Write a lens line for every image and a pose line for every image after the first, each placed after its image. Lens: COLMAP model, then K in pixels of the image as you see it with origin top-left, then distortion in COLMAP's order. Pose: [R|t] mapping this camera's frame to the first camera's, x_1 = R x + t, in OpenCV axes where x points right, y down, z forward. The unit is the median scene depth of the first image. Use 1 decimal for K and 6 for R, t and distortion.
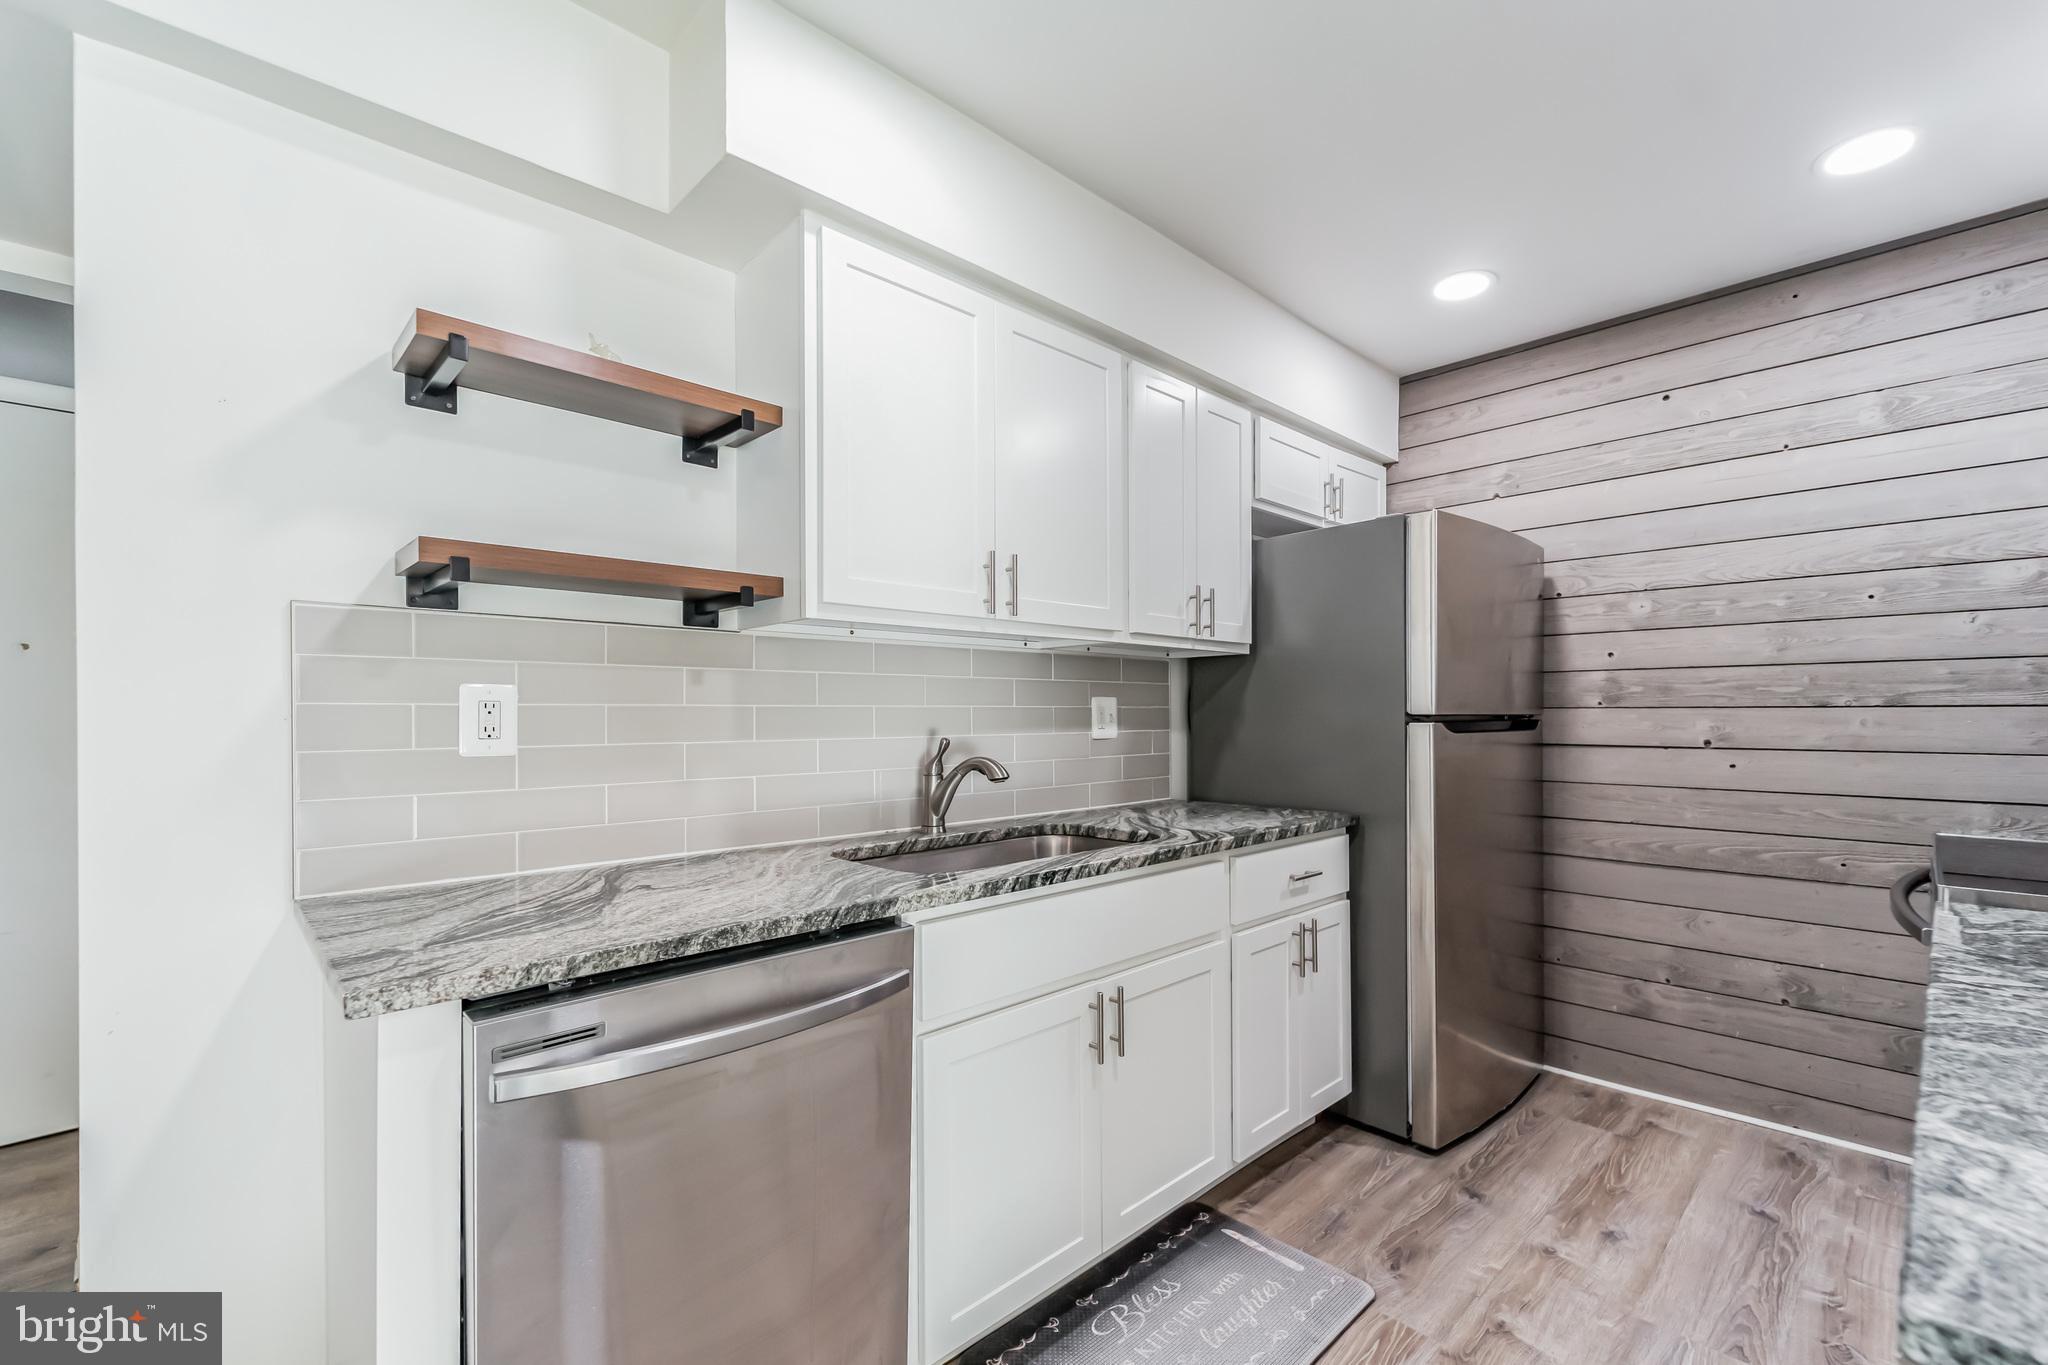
lens RADIAL K [[868.7, 0, 1023.7], [0, 868.7, 719.6], [0, 0, 1]] dist [-0.001306, -0.000349]
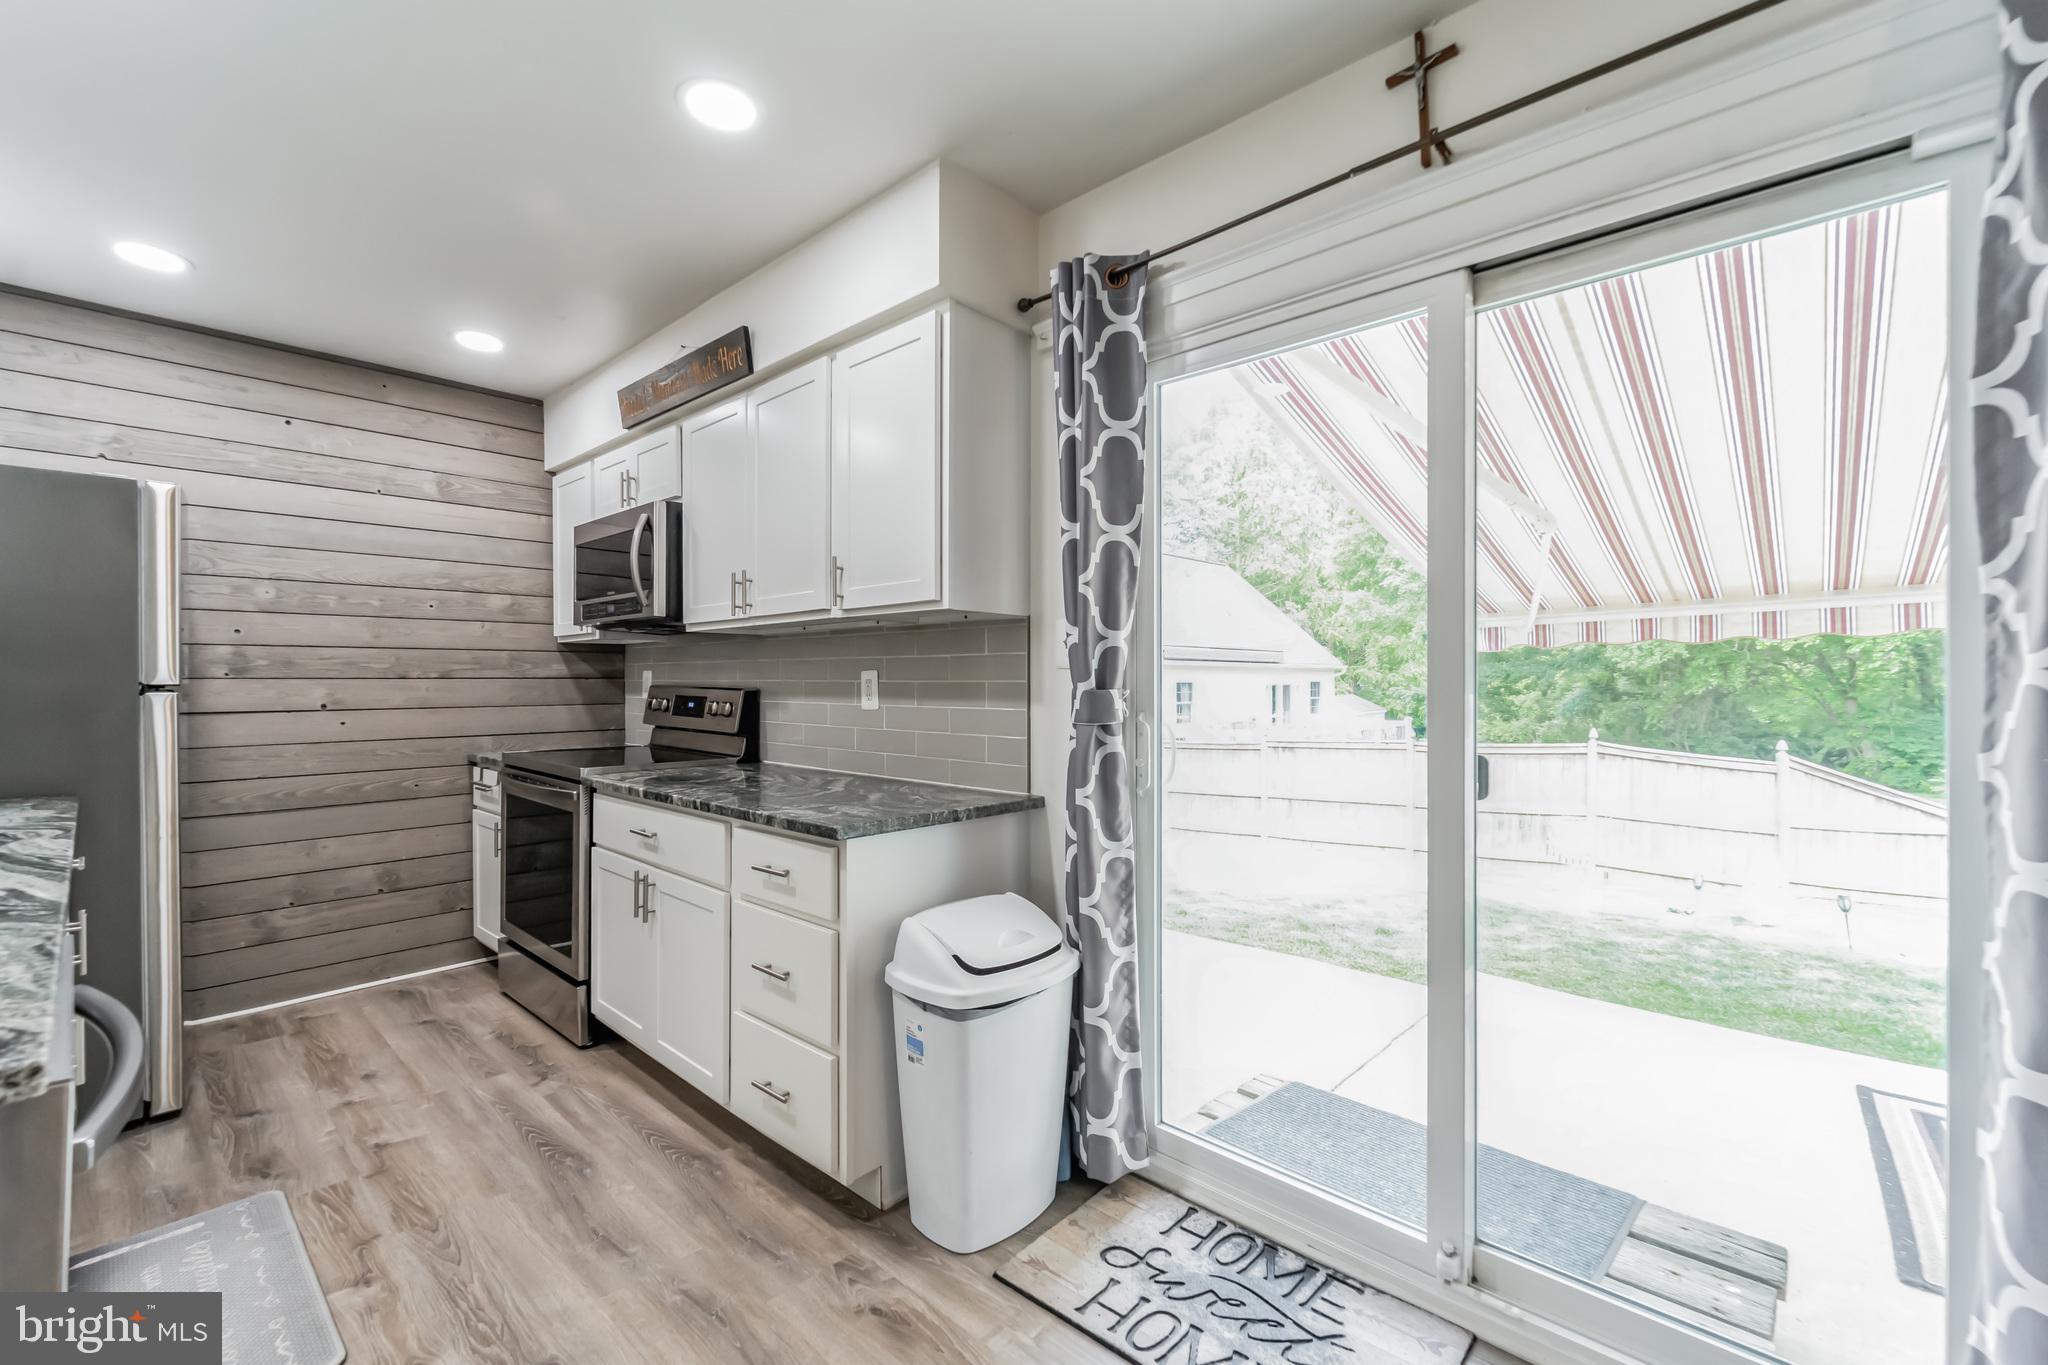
lens RADIAL K [[853.2, 0, 1024.0], [0, 853.2, 682.5], [0, 0, 1]] dist [-0.000305, -0.000057]
pose [[-0.071215, -0.002285, 0.997458, -0.565402], [0.008447, 0.999960, 0.002894, -0.003189], [-0.997425, 0.008632, -0.071193, 0.069042]]
